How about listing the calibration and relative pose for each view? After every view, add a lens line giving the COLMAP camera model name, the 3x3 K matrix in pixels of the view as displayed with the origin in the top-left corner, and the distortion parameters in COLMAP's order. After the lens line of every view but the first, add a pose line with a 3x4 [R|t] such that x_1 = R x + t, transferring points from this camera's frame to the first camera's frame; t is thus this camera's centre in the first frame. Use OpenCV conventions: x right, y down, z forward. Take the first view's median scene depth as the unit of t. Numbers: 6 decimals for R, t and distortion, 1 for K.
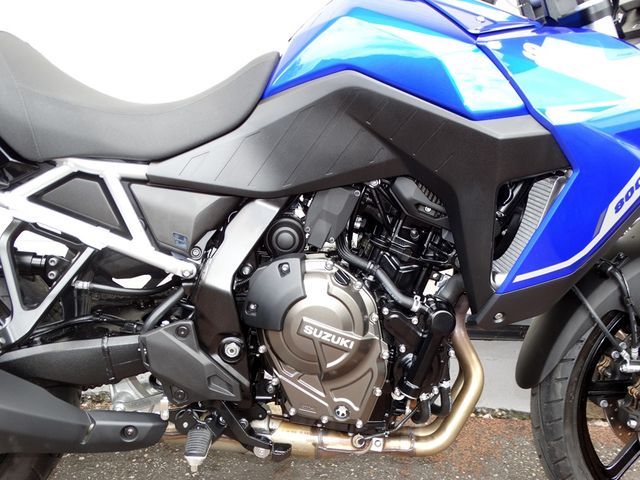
lens RADIAL K [[831.8, 0, 319.9], [0, 831.8, 238.1], [0, 0, 1]] dist [0.078501, 0.000000]
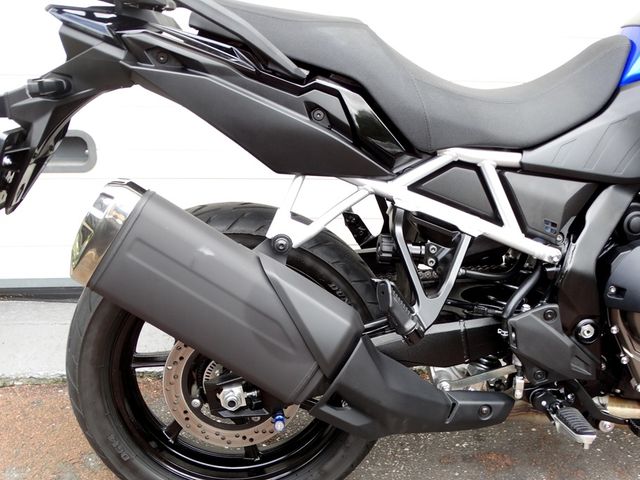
lens RADIAL K [[831.8, 0, 320.4], [0, 831.8, 241.9], [0, 0, 1]] dist [0.078501, 0.000000]
pose [[0.994912, -0.014982, 0.099627, -0.547598], [0.007582, 0.997211, 0.074245, -0.056648], [-0.100462, -0.073112, 0.992251, 0.010454]]
